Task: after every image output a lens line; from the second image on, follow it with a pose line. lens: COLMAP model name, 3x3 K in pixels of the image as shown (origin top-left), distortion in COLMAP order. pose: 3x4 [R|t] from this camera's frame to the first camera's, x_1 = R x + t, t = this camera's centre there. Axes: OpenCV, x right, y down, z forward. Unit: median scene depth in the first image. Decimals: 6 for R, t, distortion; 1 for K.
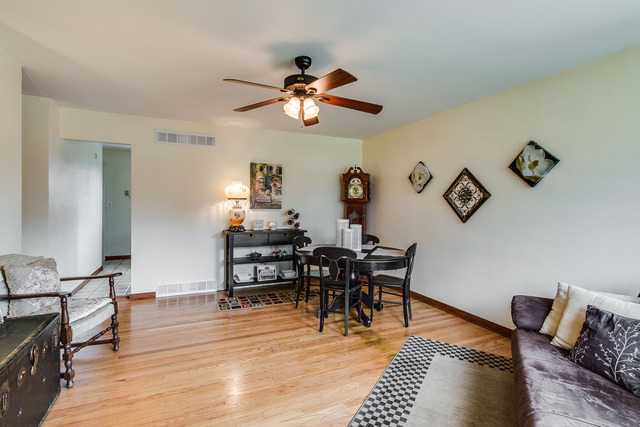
lens RADIAL K [[300.4, 0, 316.9], [0, 300.4, 211.6], [0, 0, 1]] dist [0.003428, -0.001755]
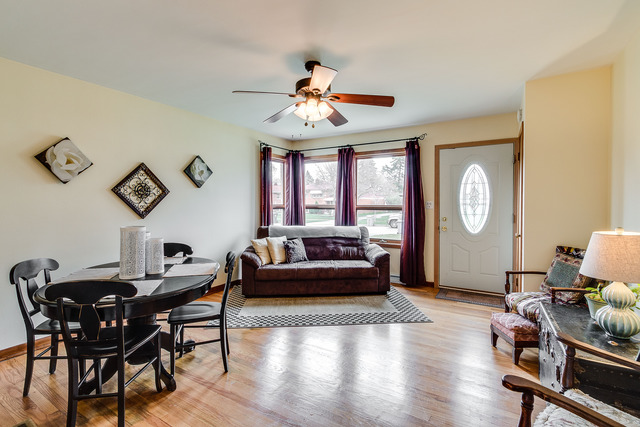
lens RADIAL K [[300.4, 0, 315.0], [0, 300.4, 207.6], [0, 0, 1]] dist [0.003428, -0.001755]
pose [[-0.564456, -0.024588, 0.825097, -0.657739], [0.017826, 0.998960, 0.041964, -0.030974], [-0.825271, 0.038395, -0.563430, 1.123430]]
